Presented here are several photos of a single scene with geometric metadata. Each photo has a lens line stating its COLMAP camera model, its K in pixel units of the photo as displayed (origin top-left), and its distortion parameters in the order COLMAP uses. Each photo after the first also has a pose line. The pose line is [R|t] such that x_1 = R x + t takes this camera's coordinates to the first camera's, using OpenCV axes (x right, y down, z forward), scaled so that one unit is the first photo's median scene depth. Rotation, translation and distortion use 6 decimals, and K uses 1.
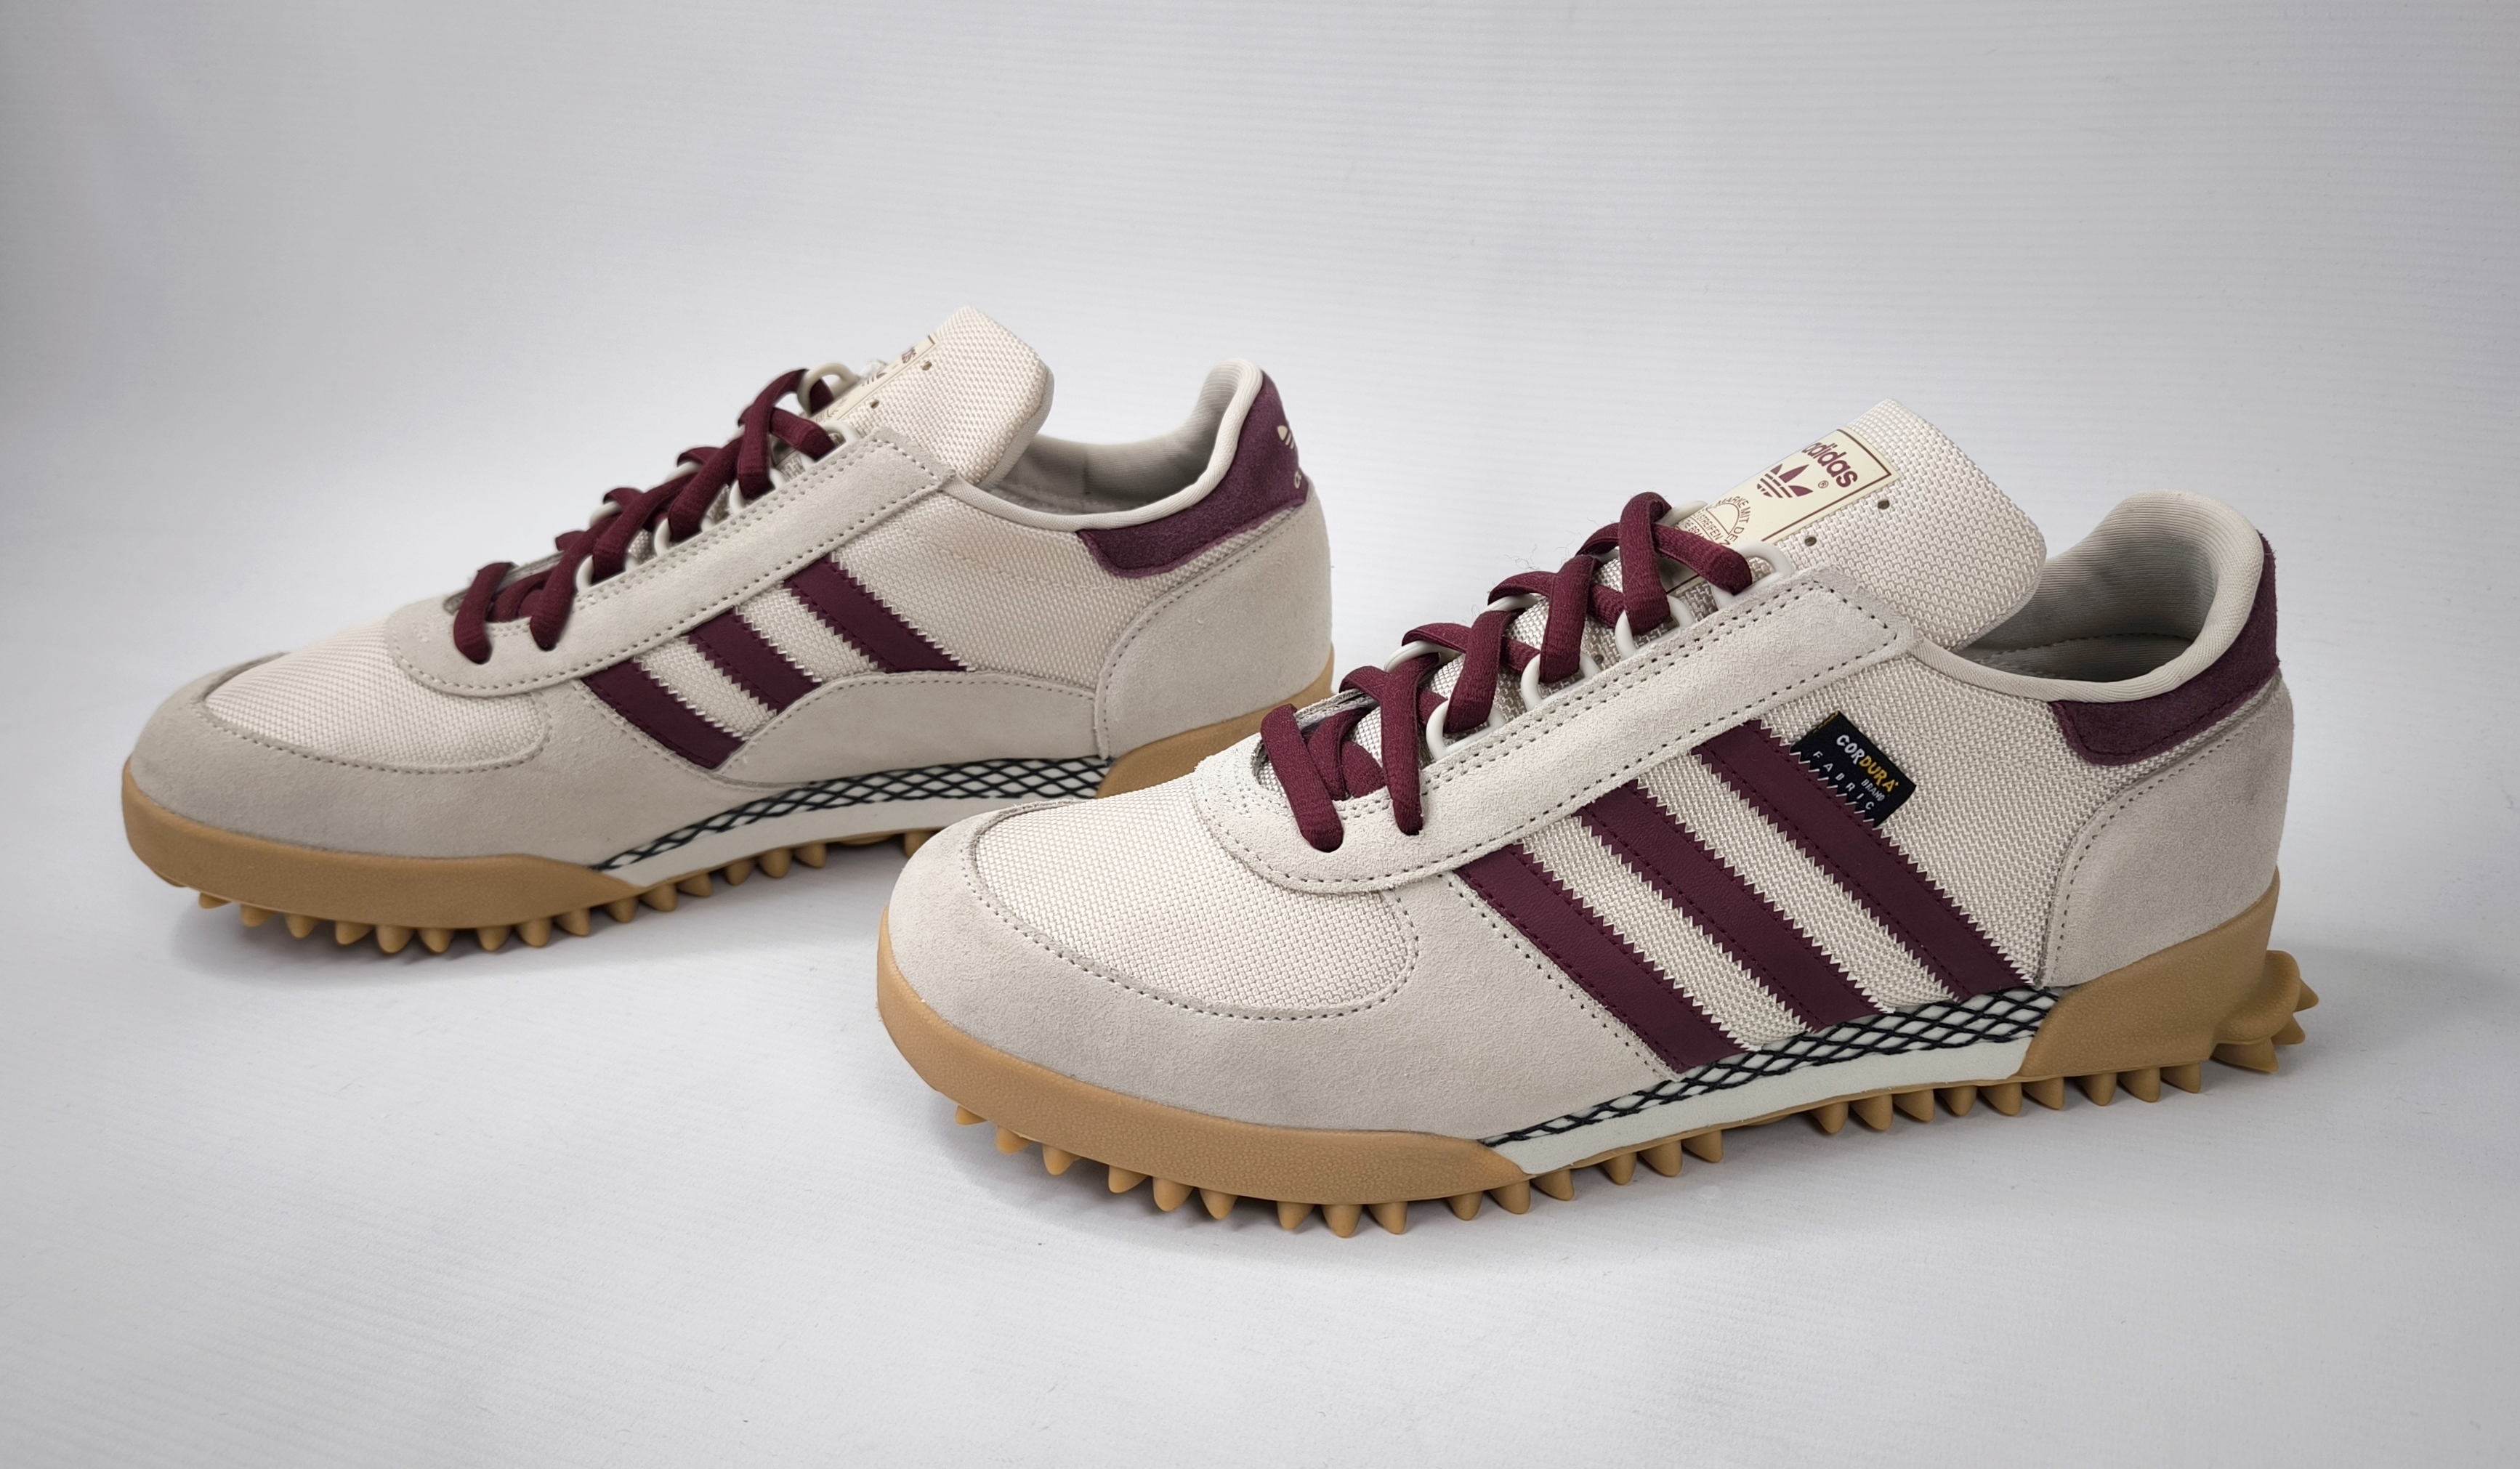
lens RADIAL K [[1729.6, 0, 1260.0], [0, 1729.6, 734.5], [0, 0, 1]] dist [-0.002165, -0.000525]
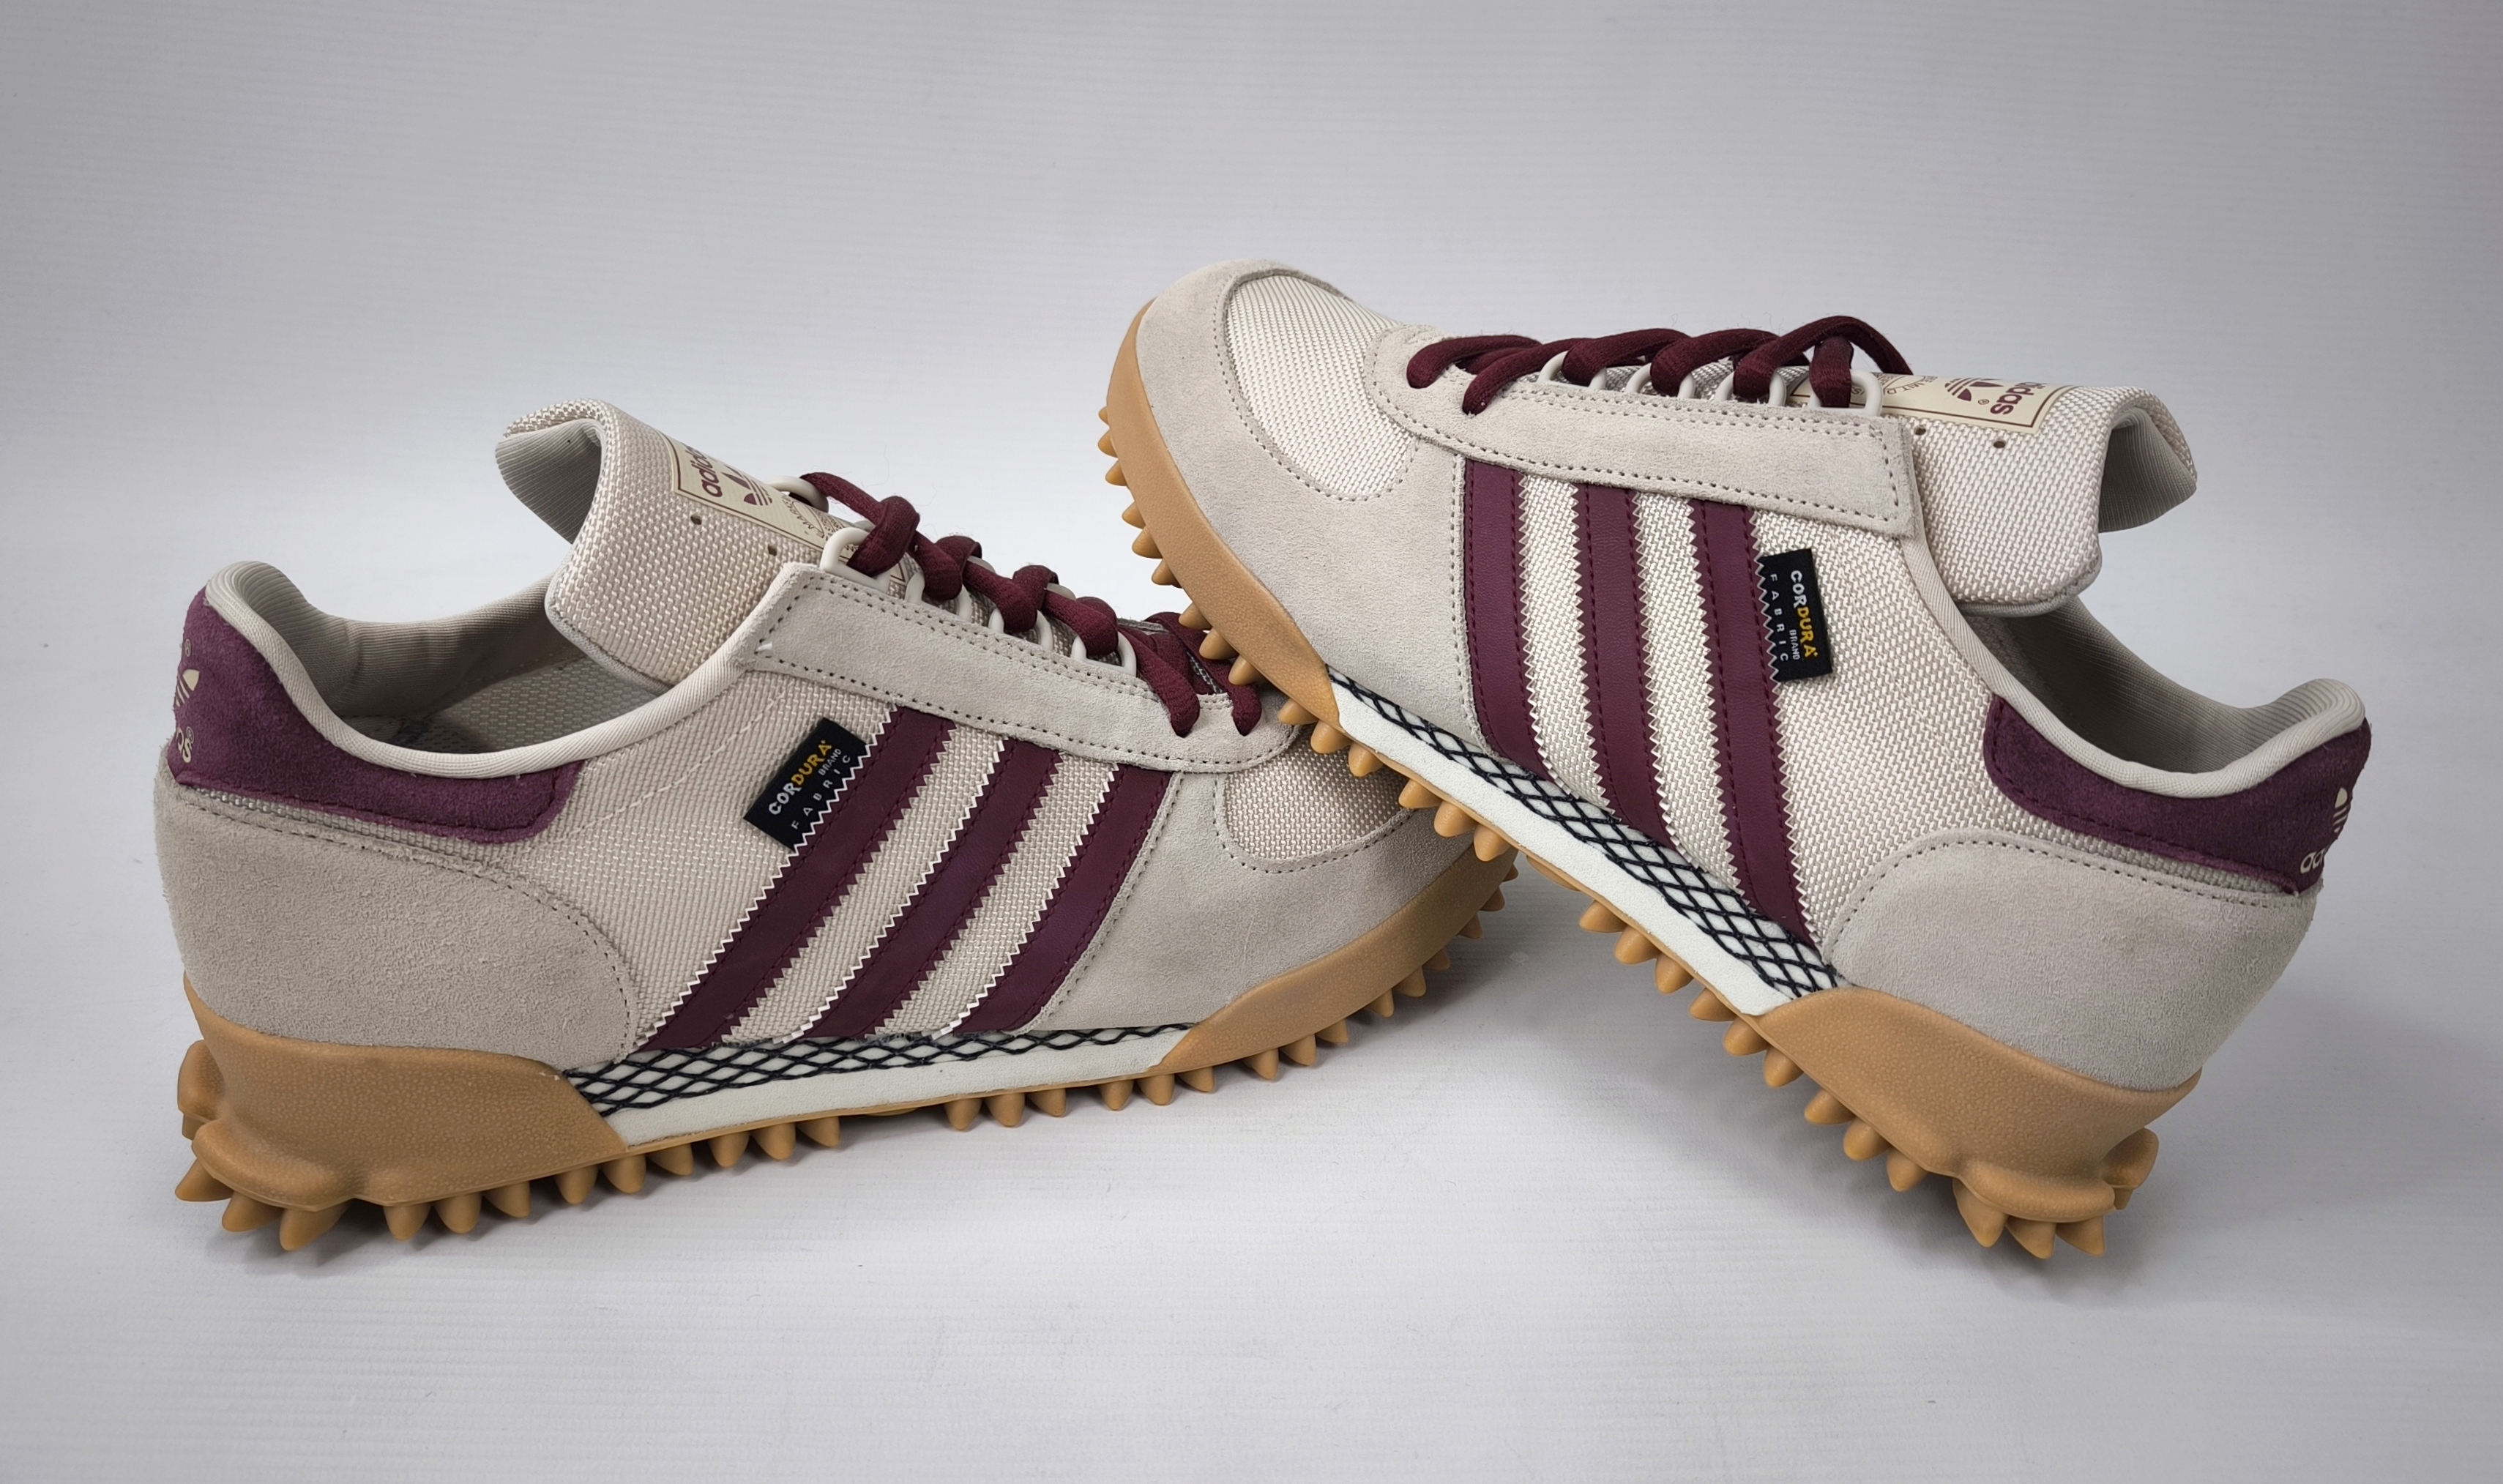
lens RADIAL K [[2031.0, 0, 1251.5], [0, 2031.0, 742.0], [0, 0, 1]] dist [0.055088, -0.000870]
pose [[0.640259, 0.663850, -0.386487, 0.624481], [-0.672783, 0.727431, 0.134933, 0.122467], [0.370718, 0.173630, 0.912371, -0.211672]]
